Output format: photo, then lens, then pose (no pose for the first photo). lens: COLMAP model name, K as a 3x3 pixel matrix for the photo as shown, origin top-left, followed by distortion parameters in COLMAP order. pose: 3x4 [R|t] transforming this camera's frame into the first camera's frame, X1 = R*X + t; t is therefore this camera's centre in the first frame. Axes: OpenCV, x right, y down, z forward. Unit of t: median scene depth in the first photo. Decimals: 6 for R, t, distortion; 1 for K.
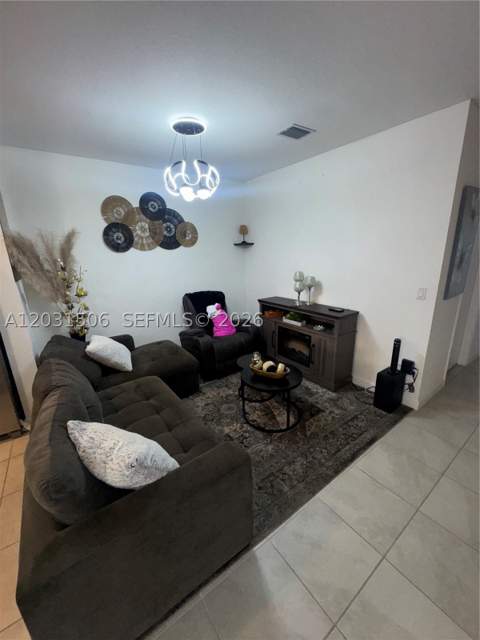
lens RADIAL K [[255.2, 0, 240.4], [0, 255.2, 320.5], [0, 0, 1]] dist [-0.005587, 0.000759]
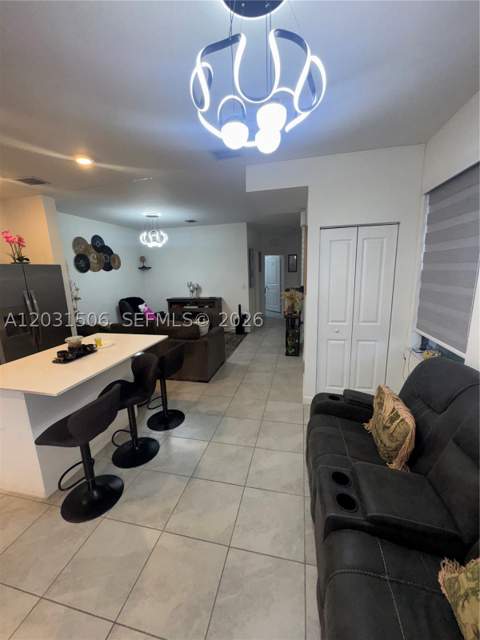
lens RADIAL K [[255.2, 0, 240.4], [0, 255.2, 320.5], [0, 0, 1]] dist [-0.005587, 0.000759]
pose [[0.754035, -0.128055, 0.644231, -0.948635], [0.186383, 0.982210, -0.022915, 0.265281], [-0.629835, 0.137352, 0.764488, -0.850751]]
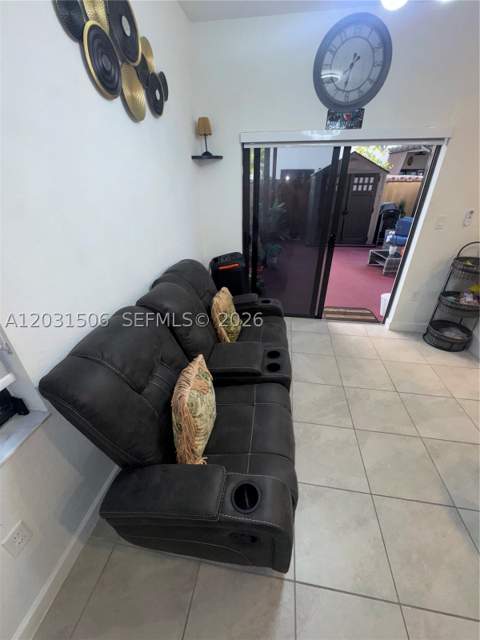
lens RADIAL K [[255.2, 0, 240.4], [0, 255.2, 320.5], [0, 0, 1]] dist [-0.005587, 0.000759]
pose [[-0.709071, 0.367527, -0.601782, -0.156047], [-0.167321, 0.741355, 0.649921, 0.133852], [0.684998, 0.561531, -0.464178, -0.396043]]
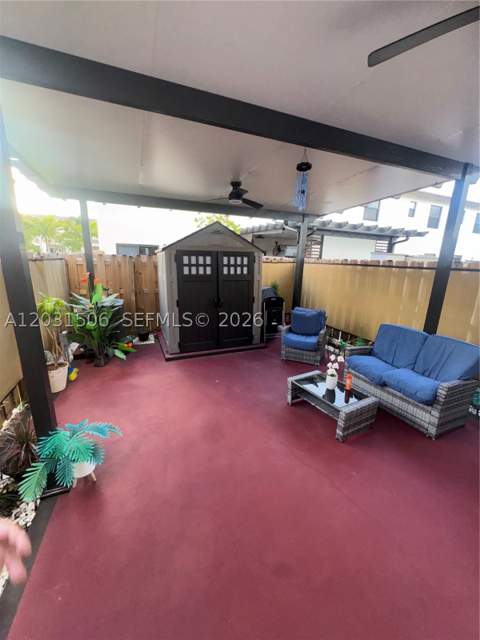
lens RADIAL K [[255.2, 0, 240.4], [0, 255.2, 320.5], [0, 0, 1]] dist [-0.005587, 0.000759]
pose [[-0.245968, 0.250131, -0.936448, -1.310201], [-0.283725, 0.905231, 0.316316, 0.344906], [0.926822, 0.343498, -0.151689, -1.065096]]
